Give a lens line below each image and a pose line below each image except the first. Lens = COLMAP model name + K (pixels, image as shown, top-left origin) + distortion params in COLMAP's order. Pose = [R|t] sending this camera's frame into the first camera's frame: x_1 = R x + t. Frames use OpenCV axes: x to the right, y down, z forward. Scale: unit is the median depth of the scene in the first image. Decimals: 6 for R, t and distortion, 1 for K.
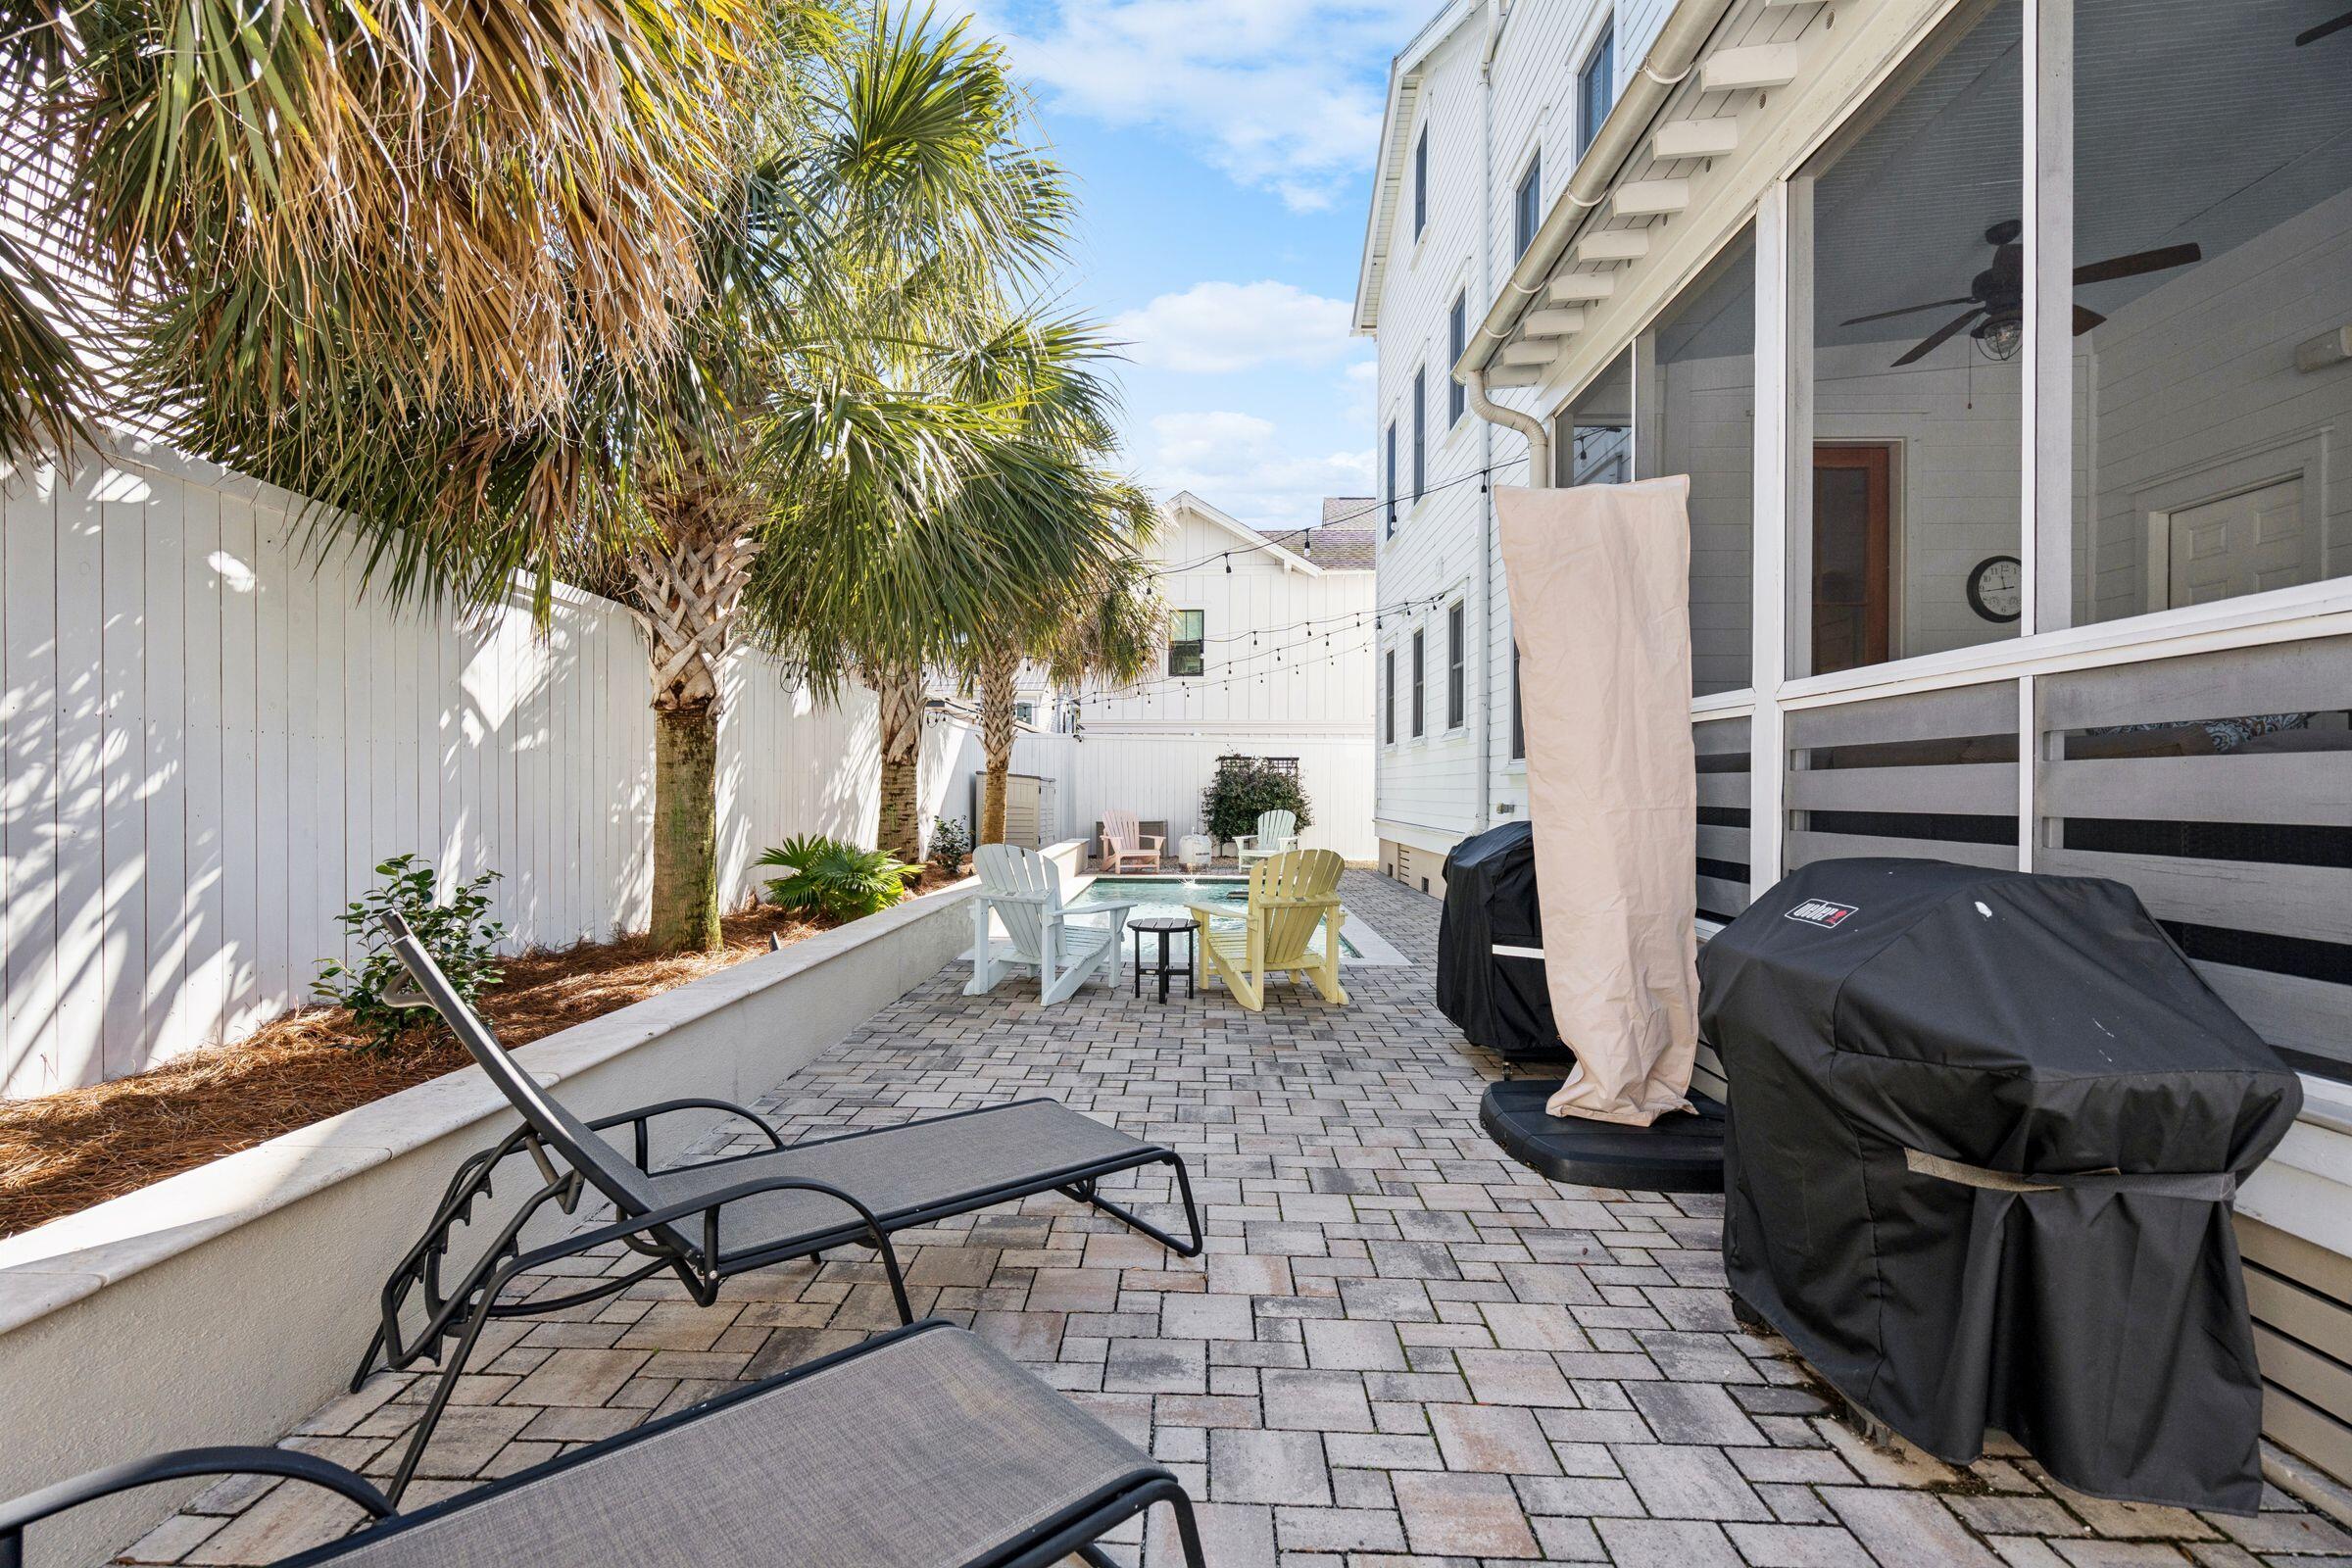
lens RADIAL K [[1061.4, 0, 1176.0], [0, 1061.4, 784.0], [0, 0, 1]] dist [-0.000494, -0.000076]
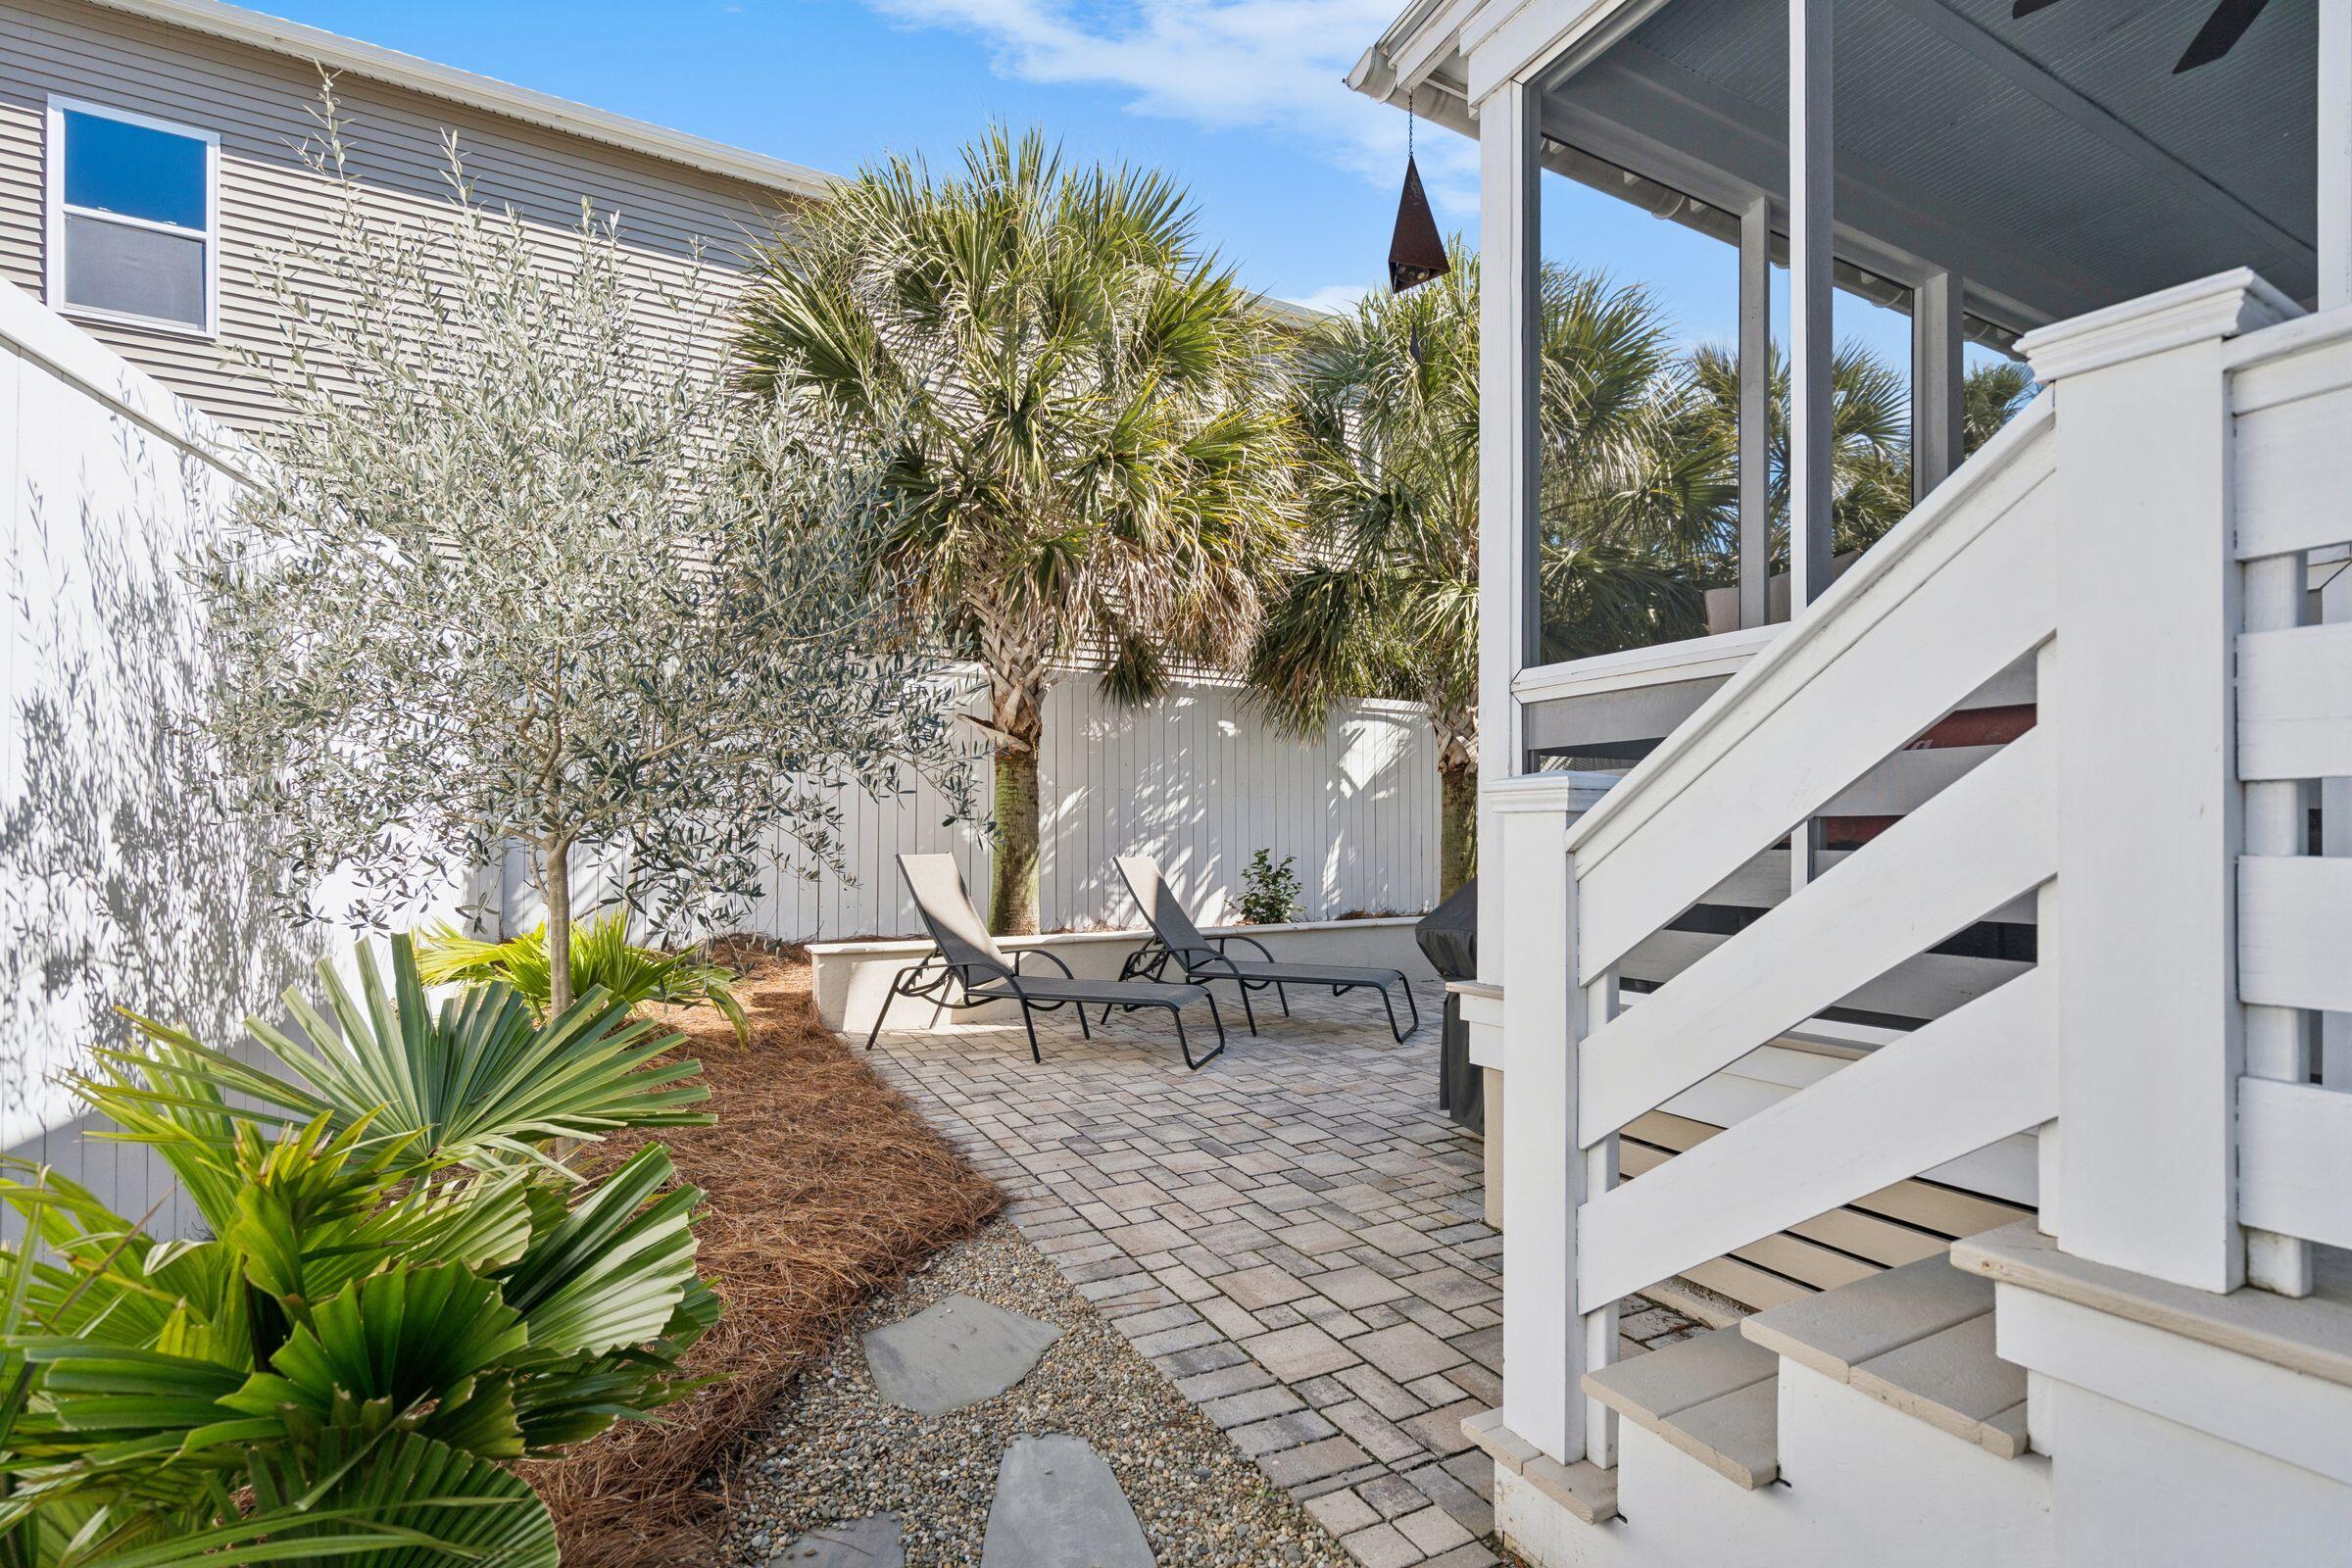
lens RADIAL K [[1061.4, 0, 1176.0], [0, 1061.4, 784.0], [0, 0, 1]] dist [-0.000494, -0.000076]
pose [[0.502348, -0.039364, -0.863769, 0.816182], [0.002412, 0.999023, -0.044125, 0.021744], [0.864662, 0.020083, 0.501952, -0.203386]]
